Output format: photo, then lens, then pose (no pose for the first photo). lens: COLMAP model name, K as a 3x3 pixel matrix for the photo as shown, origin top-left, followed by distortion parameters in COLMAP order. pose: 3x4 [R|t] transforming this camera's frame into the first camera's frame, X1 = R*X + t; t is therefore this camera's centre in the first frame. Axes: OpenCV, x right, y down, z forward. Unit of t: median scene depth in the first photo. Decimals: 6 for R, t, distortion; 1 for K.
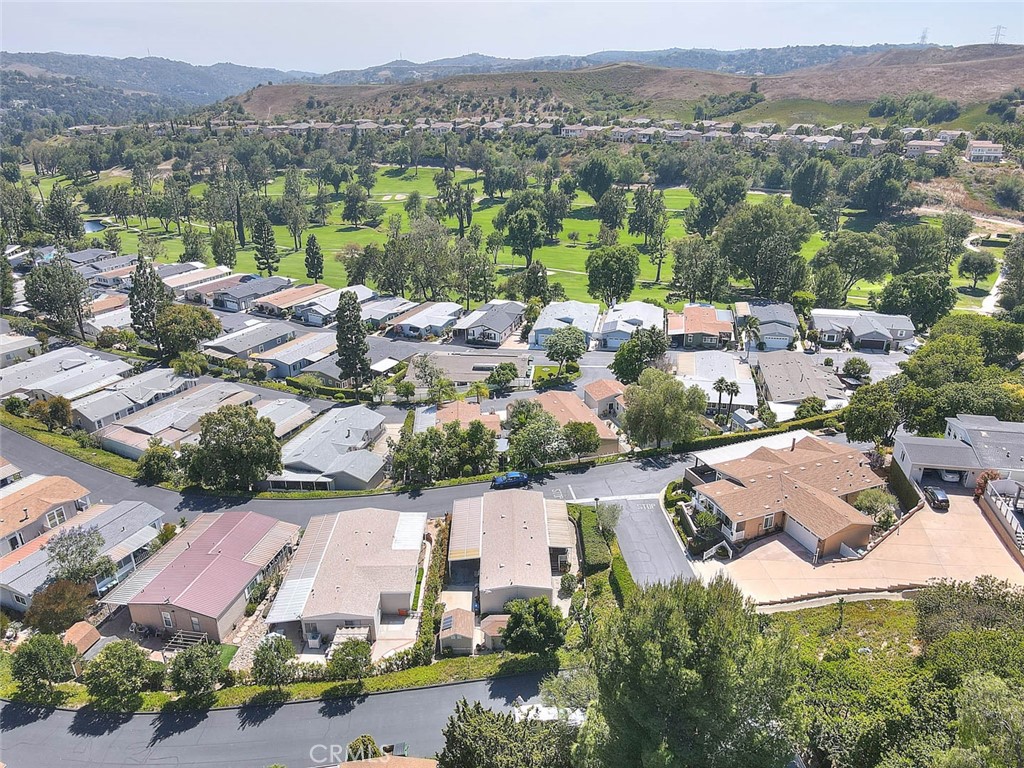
lens RADIAL K [[750.1, 0, 512.0], [0, 750.1, 384.0], [0, 0, 1]] dist [0.008144, 0.007405]
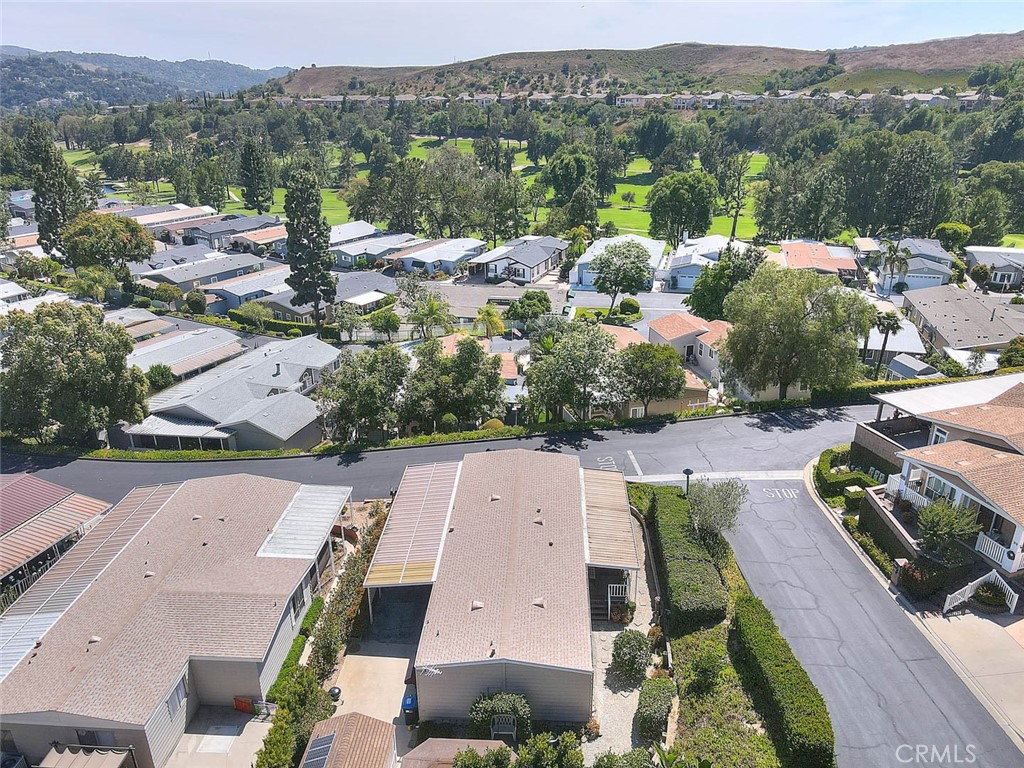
lens RADIAL K [[750.1, 0, 512.0], [0, 750.1, 384.0], [0, 0, 1]] dist [0.008144, 0.007405]
pose [[0.997771, 0.029013, -0.060092, 0.012984], [-0.029708, 0.999501, -0.010695, 0.053388], [0.059751, 0.012457, 0.998136, 0.255660]]
